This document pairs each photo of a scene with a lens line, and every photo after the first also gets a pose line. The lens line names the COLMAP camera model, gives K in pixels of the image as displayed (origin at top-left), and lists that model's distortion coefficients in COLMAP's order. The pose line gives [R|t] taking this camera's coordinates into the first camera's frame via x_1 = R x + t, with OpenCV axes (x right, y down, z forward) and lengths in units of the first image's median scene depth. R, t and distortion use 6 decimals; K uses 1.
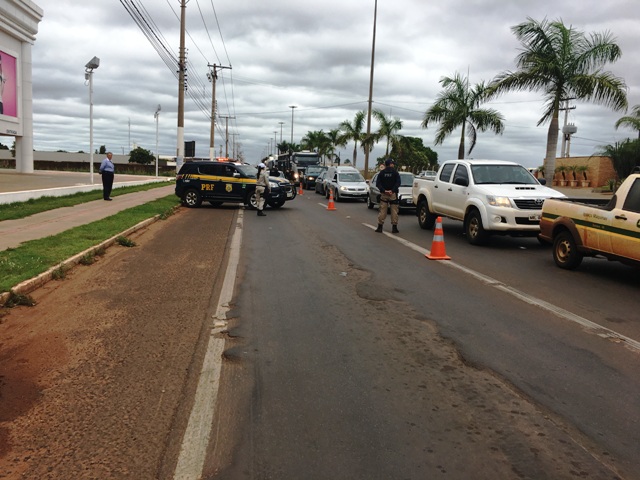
lens RADIAL K [[542.8, 0, 316.2], [0, 542.8, 242.0], [0, 0, 1]] dist [0.047203, -0.042836]
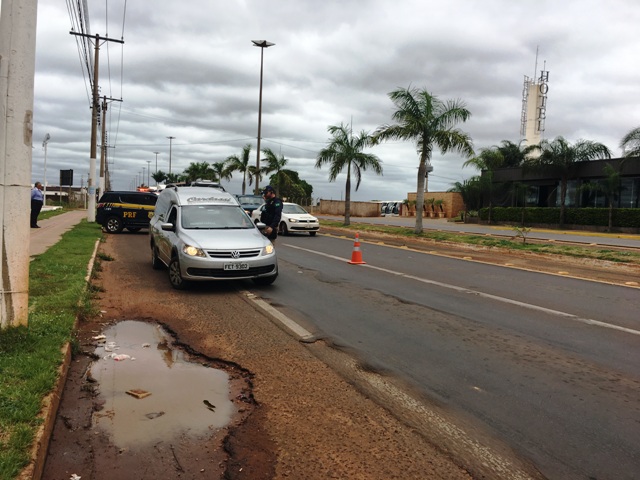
lens RADIAL K [[542.8, 0, 319.4], [0, 542.8, 240.8], [0, 0, 1]] dist [0.047203, -0.042836]
pose [[0.971790, -0.008075, 0.235710, -0.074627], [0.022065, 0.998143, -0.056774, 0.018704], [-0.234814, 0.060373, 0.970164, -0.126098]]
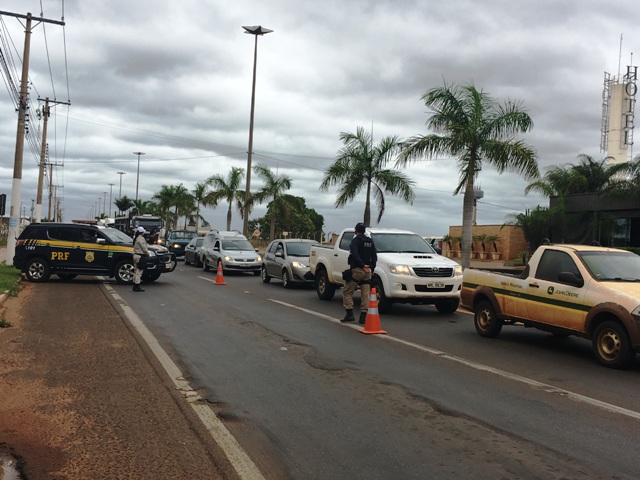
lens RADIAL K [[710.4, 0, 319.9], [0, 710.4, 236.7], [0, 0, 1]] dist [0.052457, 0.000000]
pose [[0.976272, 0.013237, 0.216143, -0.049031], [0.015061, 0.991563, -0.128750, 0.008402], [-0.216024, 0.128951, 0.967836, -0.067789]]
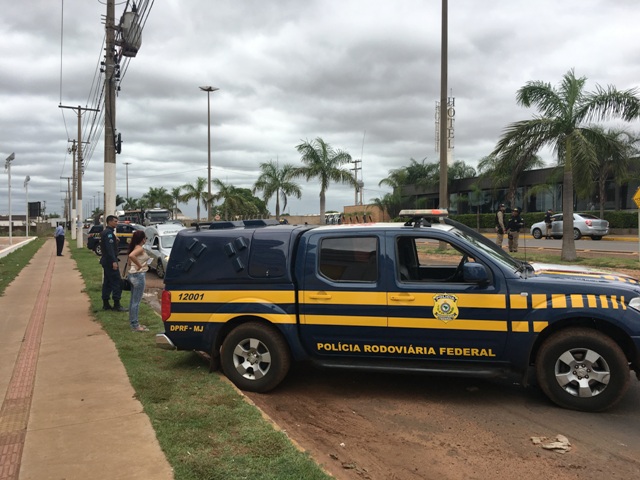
lens RADIAL K [[542.8, 0, 309.9], [0, 542.8, 225.2], [0, 0, 1]] dist [0.047203, -0.042836]
pose [[0.955188, -0.050873, 0.291597, -0.100598], [0.084541, 0.990973, -0.104044, 0.049491], [-0.283671, 0.124033, 0.950866, -0.499222]]
